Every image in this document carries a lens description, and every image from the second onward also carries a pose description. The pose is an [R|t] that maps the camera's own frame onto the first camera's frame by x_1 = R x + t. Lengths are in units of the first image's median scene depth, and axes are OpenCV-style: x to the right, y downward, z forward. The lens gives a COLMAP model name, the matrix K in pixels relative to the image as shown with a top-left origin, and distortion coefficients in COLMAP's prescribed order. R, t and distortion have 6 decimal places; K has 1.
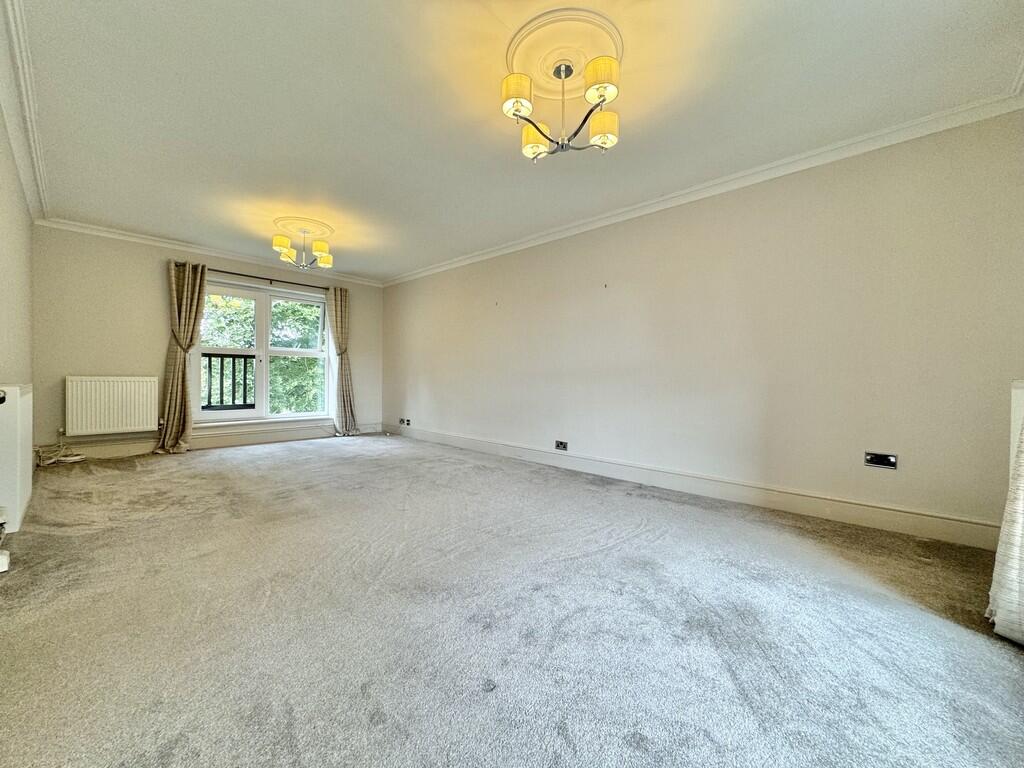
lens RADIAL K [[409.2, 0, 514.5], [0, 409.2, 381.5], [0, 0, 1]] dist [-0.000917, 0.000186]
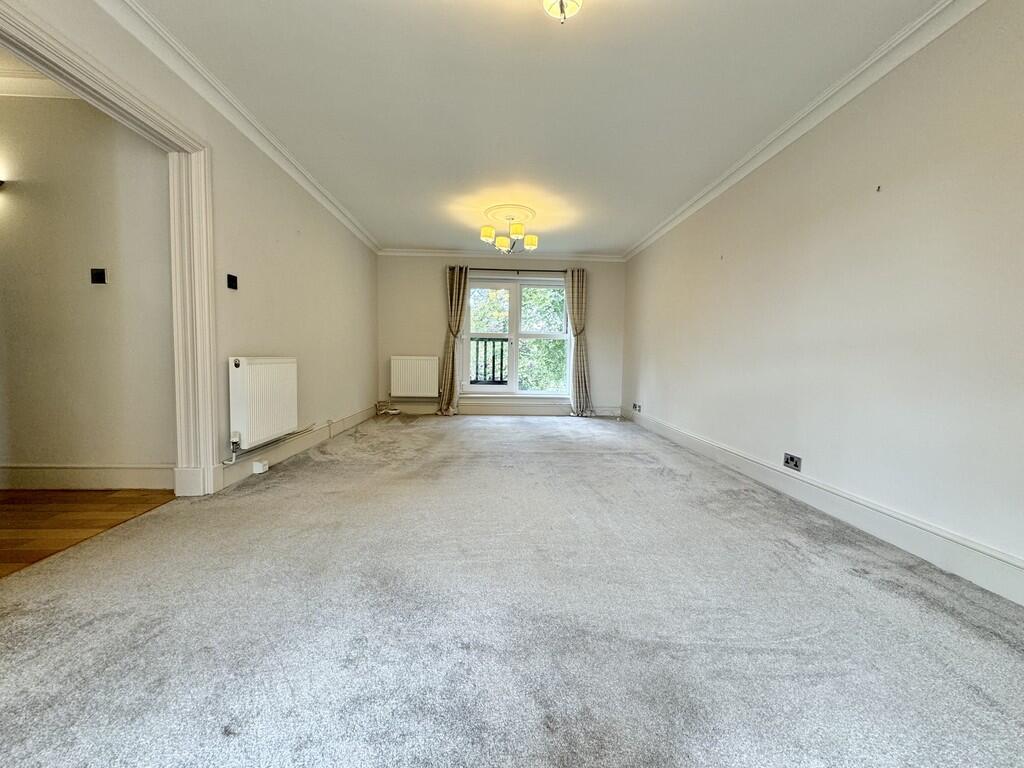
lens RADIAL K [[409.2, 0, 514.5], [0, 409.2, 381.5], [0, 0, 1]] dist [-0.000917, 0.000186]
pose [[0.714719, 0.040445, -0.698241, 0.223665], [-0.014837, 0.998979, 0.042677, 0.008529], [0.699254, -0.020142, 0.714590, 0.217434]]
